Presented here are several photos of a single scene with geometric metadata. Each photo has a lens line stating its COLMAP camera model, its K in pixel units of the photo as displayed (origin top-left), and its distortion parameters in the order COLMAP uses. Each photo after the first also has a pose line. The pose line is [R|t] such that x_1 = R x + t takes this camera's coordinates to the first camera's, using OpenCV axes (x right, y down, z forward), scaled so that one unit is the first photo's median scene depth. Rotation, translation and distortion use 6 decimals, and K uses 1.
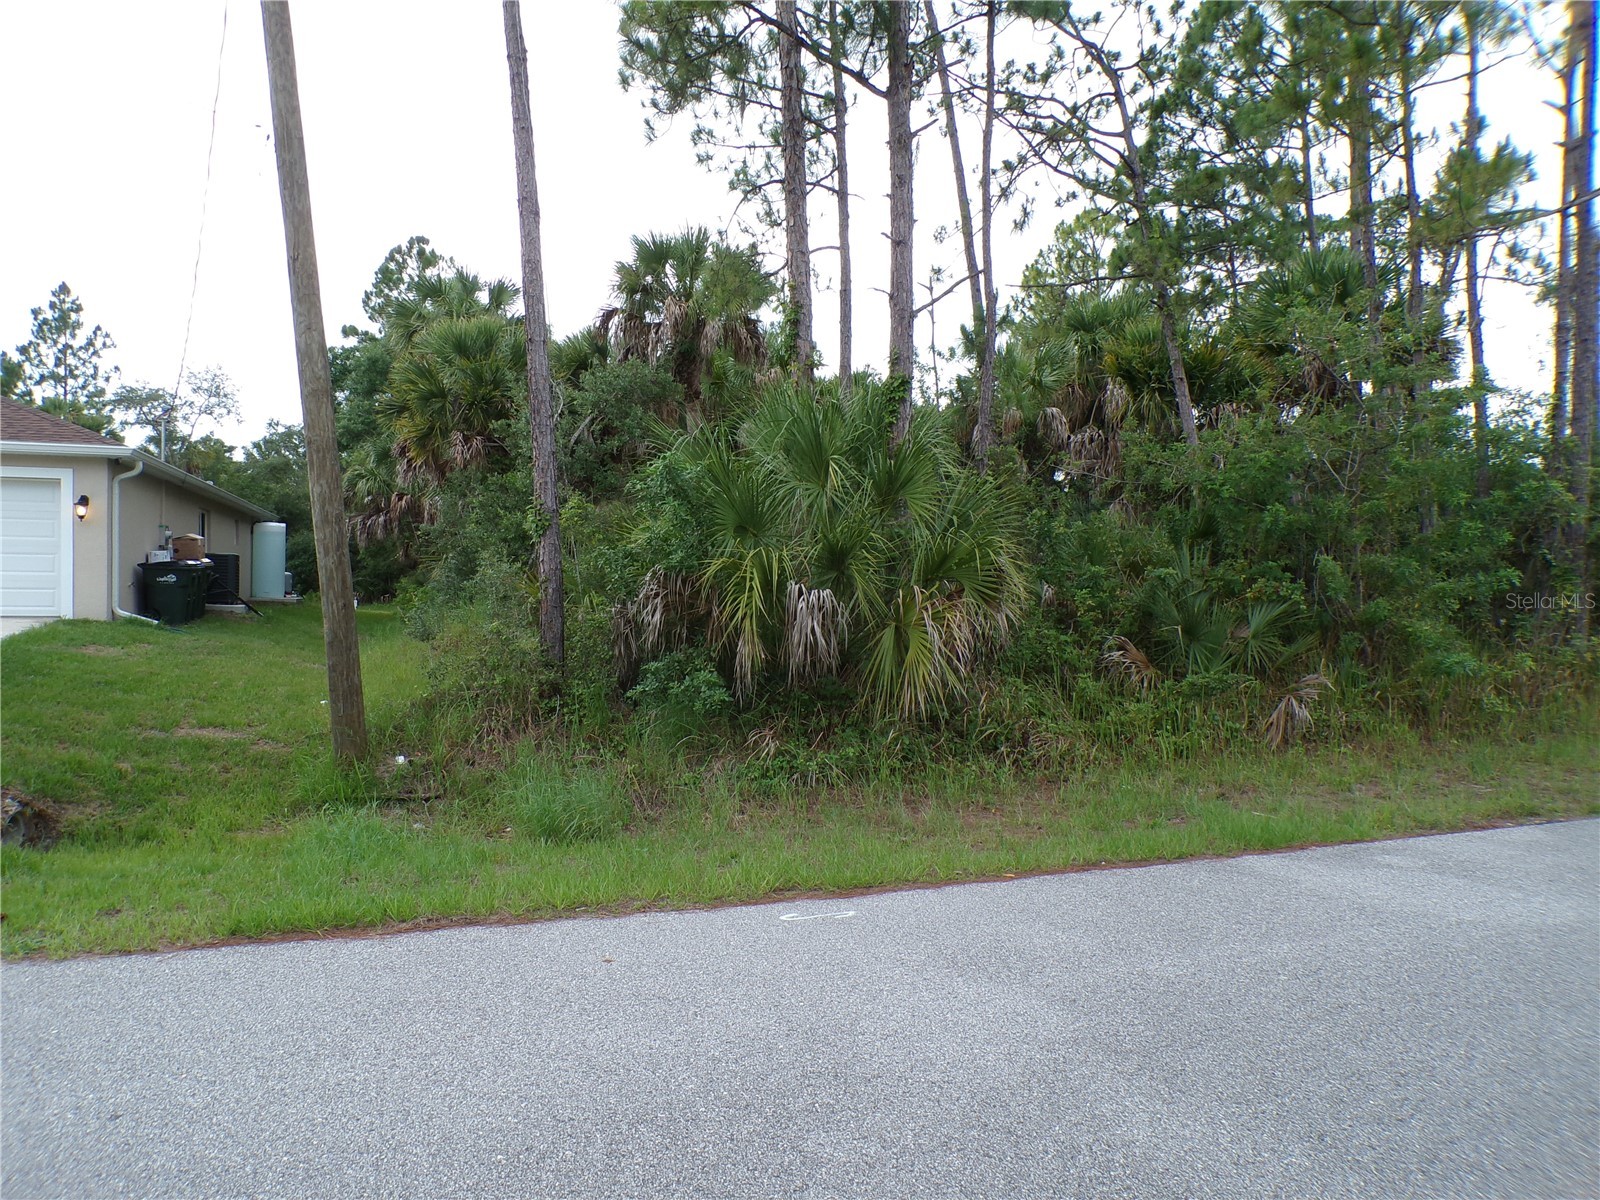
lens RADIAL K [[1091.0, 0, 791.0], [0, 1091.0, 606.7], [0, 0, 1]] dist [-0.045155, 0.028479]
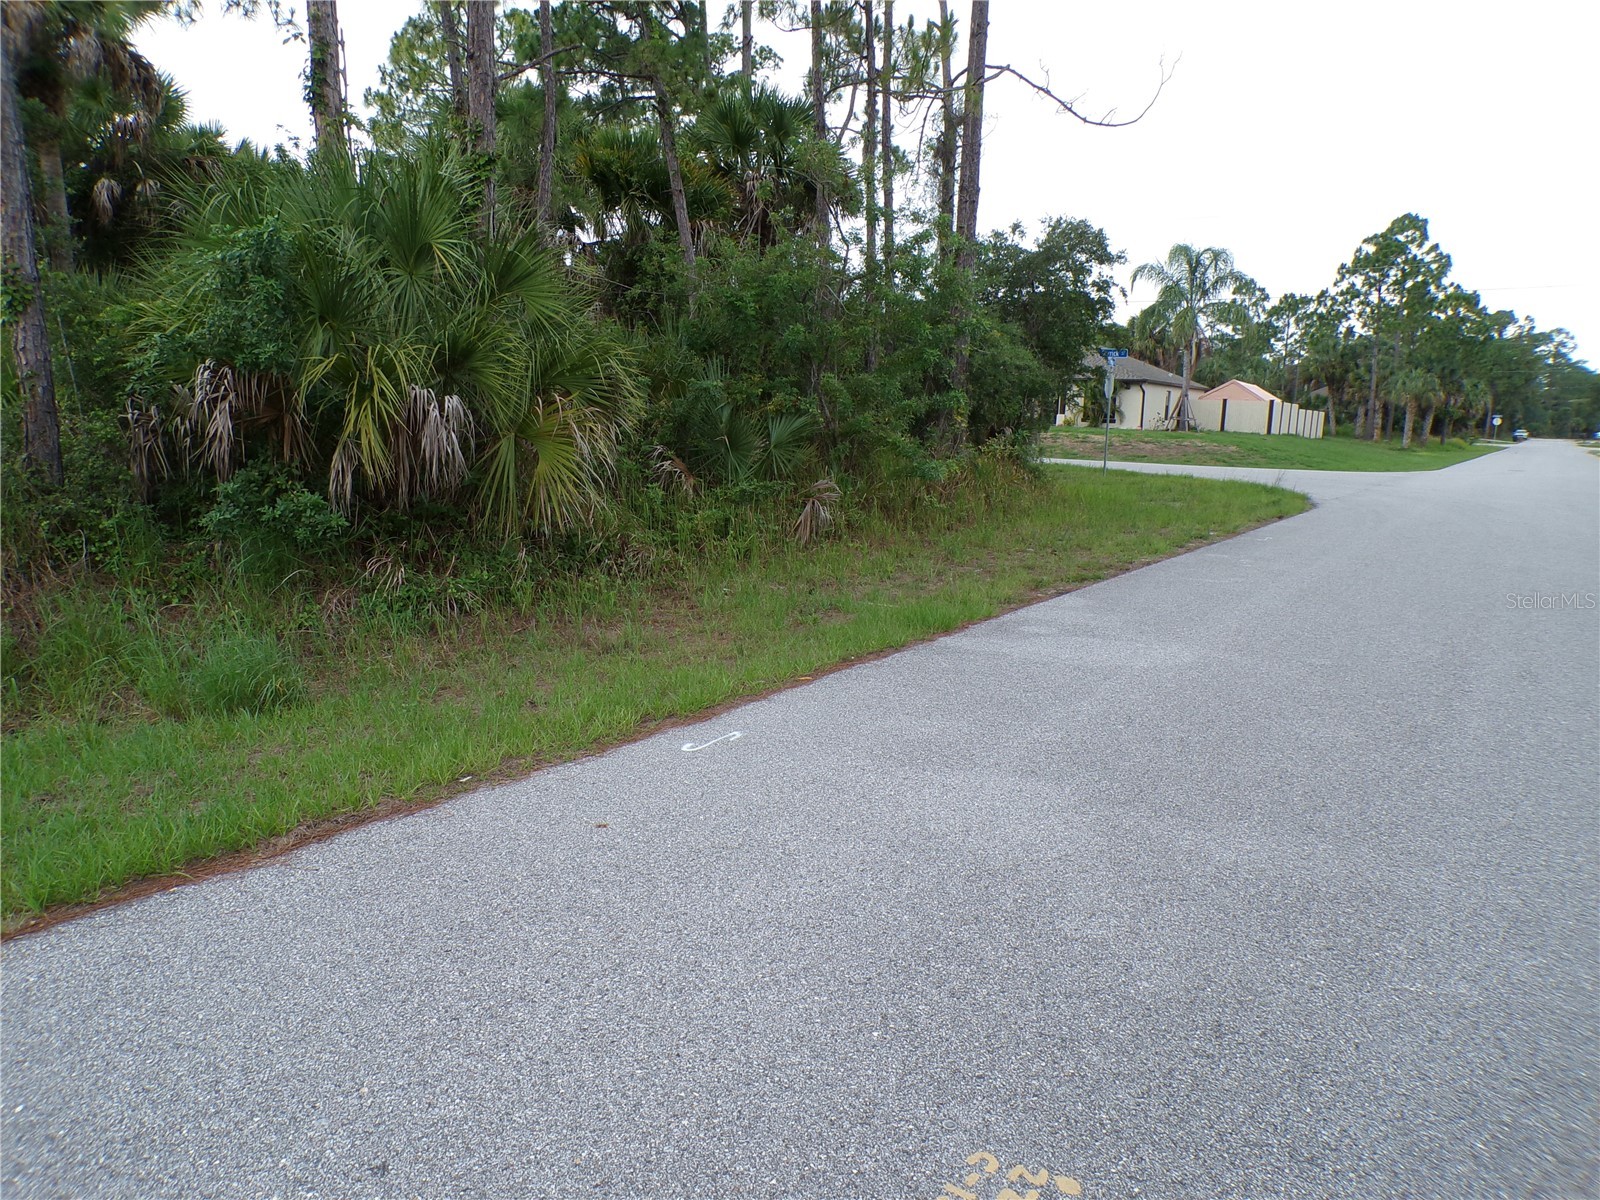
lens RADIAL K [[1076.6, 0, 800.0], [0, 1076.6, 600.0], [0, 0, 1]] dist [-0.039500, 0.002478]
pose [[0.806960, -0.084372, 0.584549, -0.249455], [-0.017112, 0.985988, 0.165938, -0.000545], [-0.590358, -0.143908, 0.794209, 0.112678]]
